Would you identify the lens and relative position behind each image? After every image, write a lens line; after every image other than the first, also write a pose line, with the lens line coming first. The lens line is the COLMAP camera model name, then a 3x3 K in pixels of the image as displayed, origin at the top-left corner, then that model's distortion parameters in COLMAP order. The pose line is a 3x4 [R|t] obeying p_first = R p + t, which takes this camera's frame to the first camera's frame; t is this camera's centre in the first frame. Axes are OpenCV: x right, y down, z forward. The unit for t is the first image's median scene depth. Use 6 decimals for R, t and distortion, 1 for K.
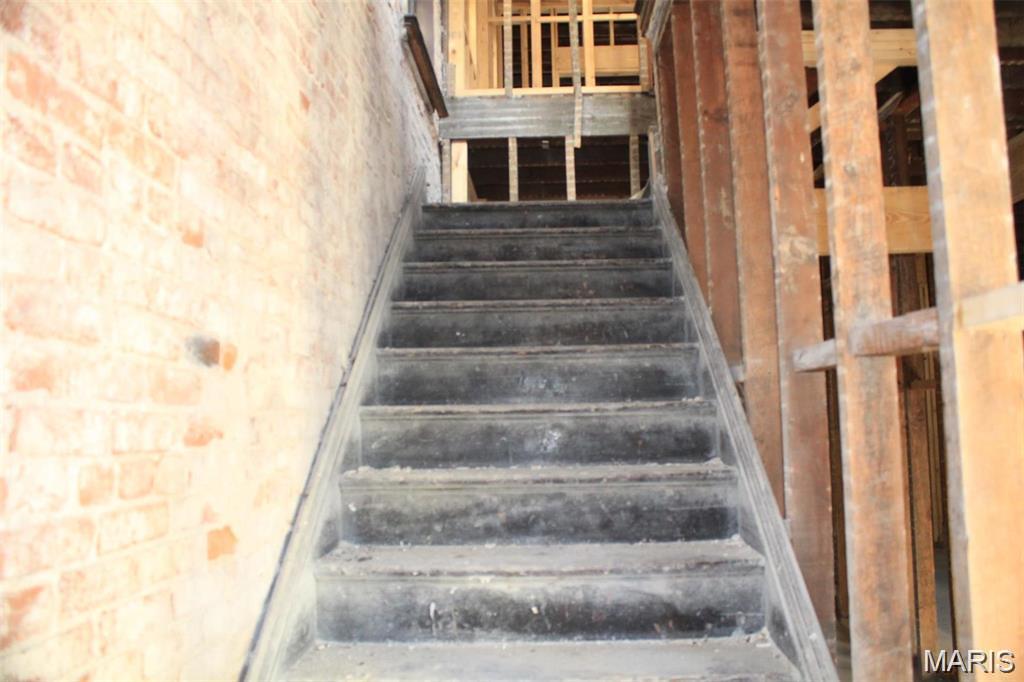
lens RADIAL K [[862.9, 0, 513.8], [0, 862.9, 340.9], [0, 0, 1]] dist [-0.147791, 0.125747]
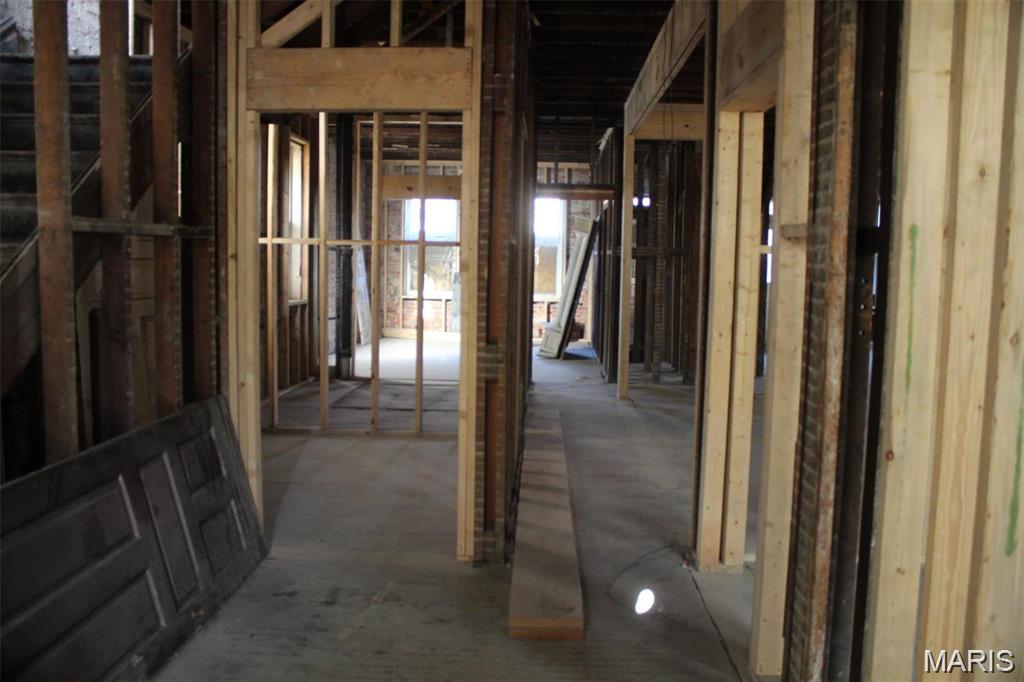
lens RADIAL K [[862.9, 0, 509.3], [0, 862.9, 343.1], [0, 0, 1]] dist [-0.147791, 0.125747]
pose [[0.998958, 0.045637, -0.000720, 0.970007], [-0.044707, 0.981536, 0.185979, -0.043609], [0.009194, -0.185753, 0.982553, -0.157083]]
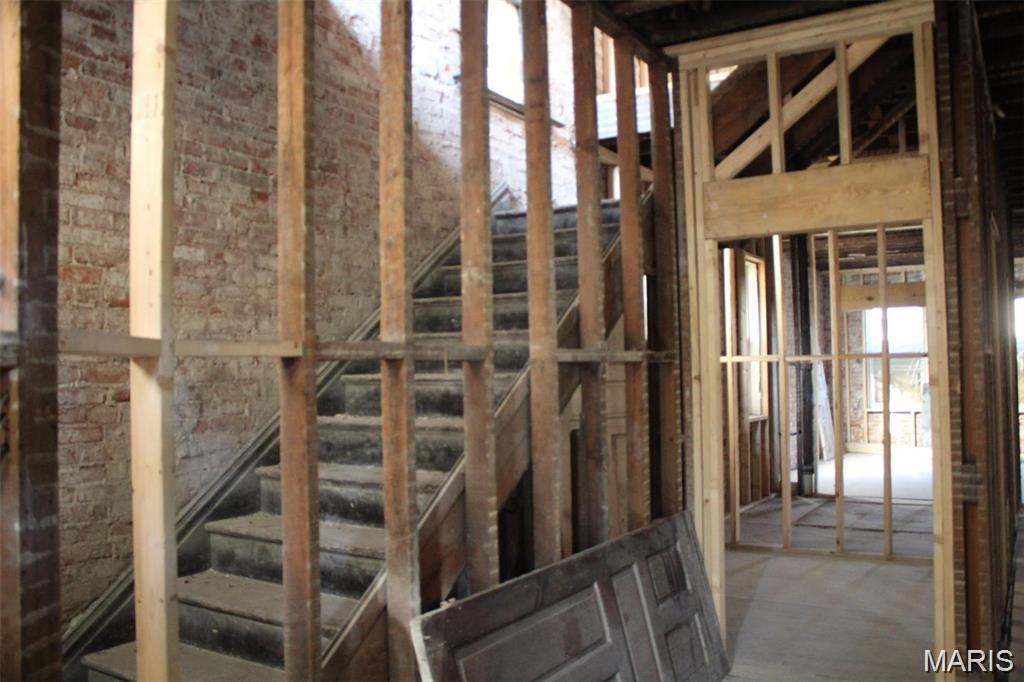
lens RADIAL K [[862.9, 0, 508.0], [0, 862.9, 341.7], [0, 0, 1]] dist [-0.147791, 0.125747]
pose [[0.863697, -0.008278, -0.503943, 0.975903], [0.041533, 0.997633, 0.054796, -0.064840], [0.502297, -0.068257, 0.861997, -0.210923]]
